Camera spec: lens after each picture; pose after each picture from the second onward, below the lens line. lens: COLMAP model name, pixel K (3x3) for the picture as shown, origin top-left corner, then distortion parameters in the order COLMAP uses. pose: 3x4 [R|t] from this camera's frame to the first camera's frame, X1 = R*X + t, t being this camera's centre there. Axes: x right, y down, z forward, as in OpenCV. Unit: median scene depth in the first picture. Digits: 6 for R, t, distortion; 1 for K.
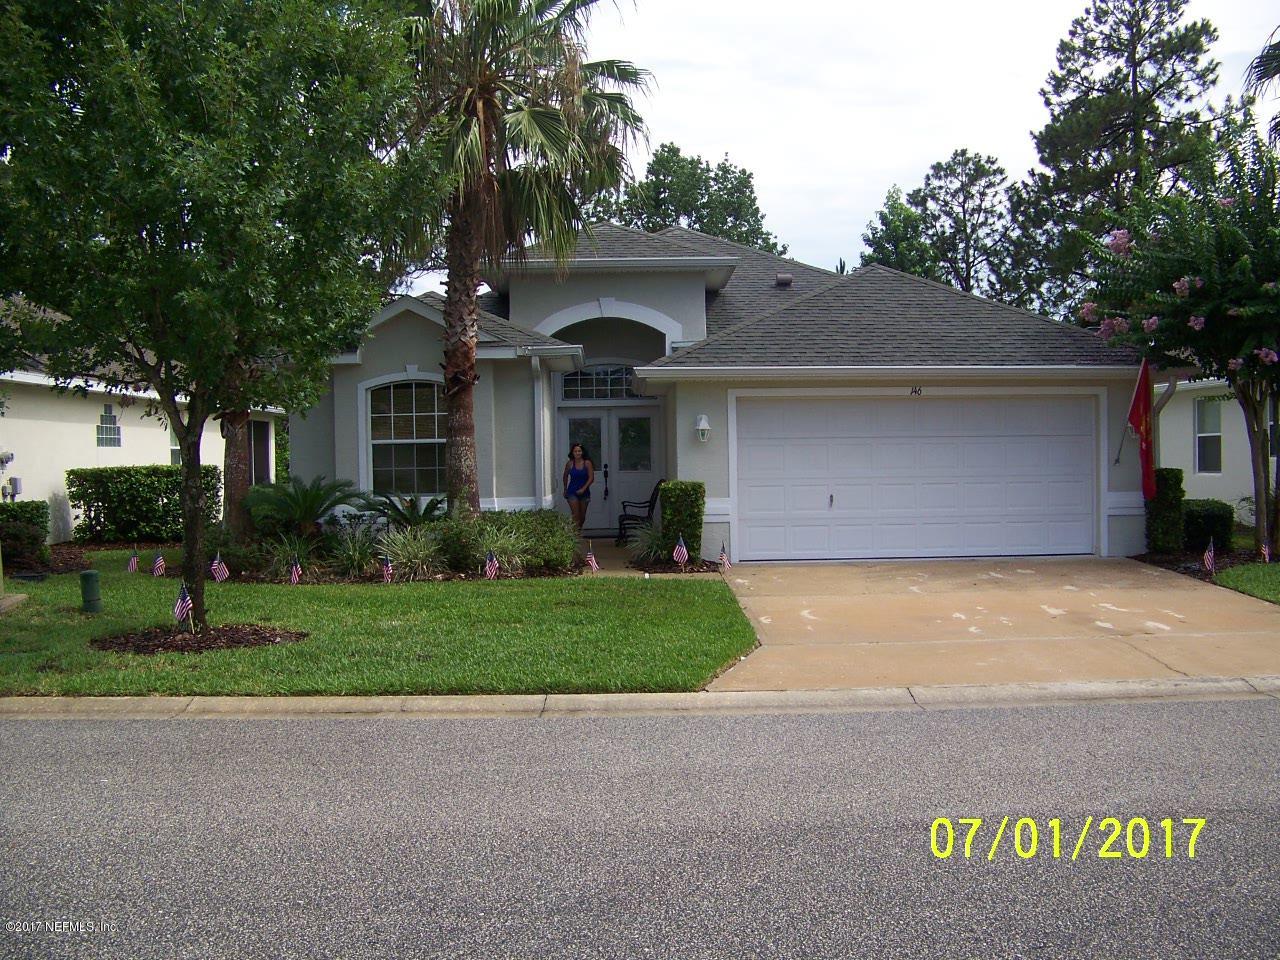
lens RADIAL K [[1347.6, 0, 636.9], [0, 1347.6, 476.8], [0, 0, 1]] dist [-0.188945, 0.000000]
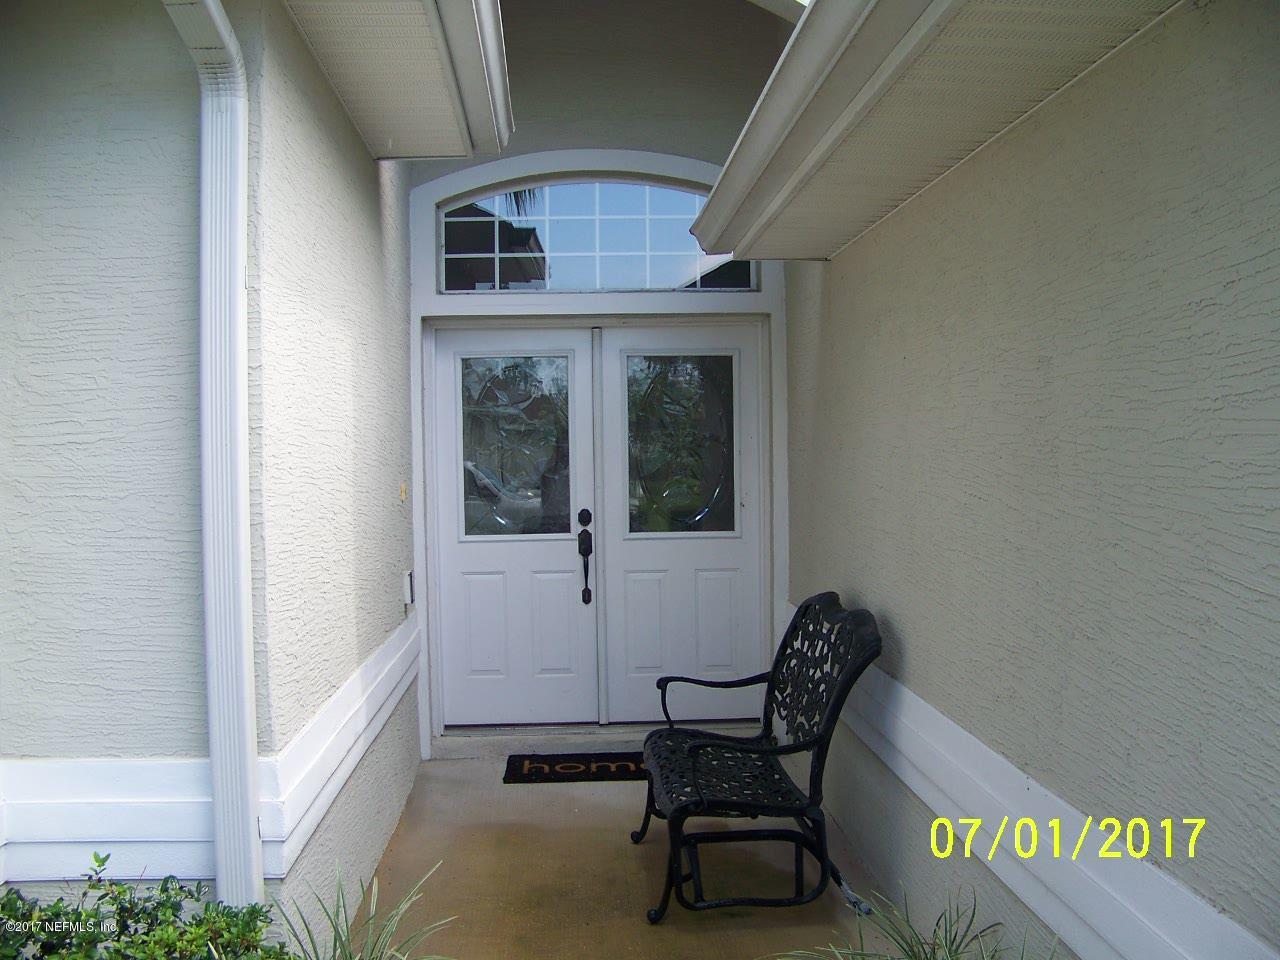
lens RADIAL K [[1347.6, 0, 641.1], [0, 1347.6, 475.9], [0, 0, 1]] dist [-0.188945, 0.000000]
pose [[0.999450, 0.006576, 0.032511, -0.020510], [-0.006885, 0.999932, 0.009405, -0.020307], [-0.032447, -0.009623, 0.999427, 0.705587]]
